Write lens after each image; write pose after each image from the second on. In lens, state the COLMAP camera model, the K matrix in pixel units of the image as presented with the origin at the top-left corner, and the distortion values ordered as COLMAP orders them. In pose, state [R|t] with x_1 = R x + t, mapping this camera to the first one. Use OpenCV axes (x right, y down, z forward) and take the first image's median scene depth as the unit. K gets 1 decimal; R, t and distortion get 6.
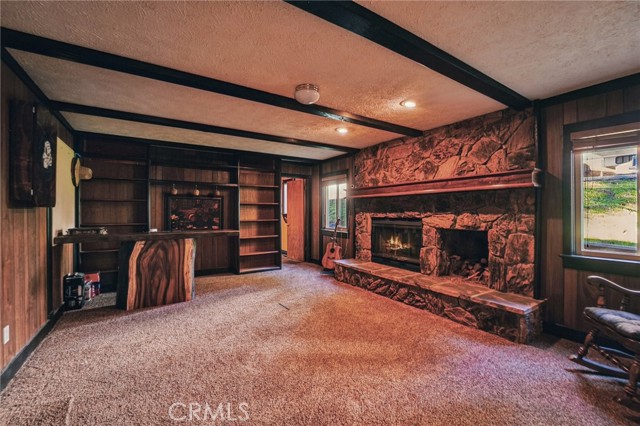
lens RADIAL K [[276.8, 0, 317.6], [0, 276.8, 211.4], [0, 0, 1]] dist [-0.004783, -0.000255]
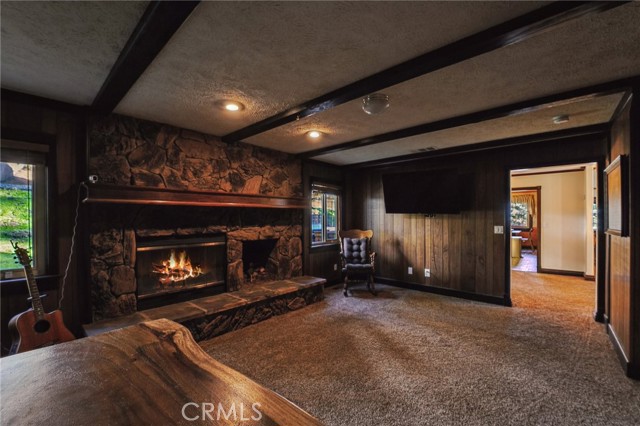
lens RADIAL K [[276.8, 0, 317.7], [0, 276.8, 219.3], [0, 0, 1]] dist [-0.004783, -0.000255]
pose [[-0.267404, 0.006770, 0.963561, -0.612028], [0.014146, 0.999895, -0.003099, -0.012526], [-0.963481, 0.012801, -0.267471, 0.990196]]
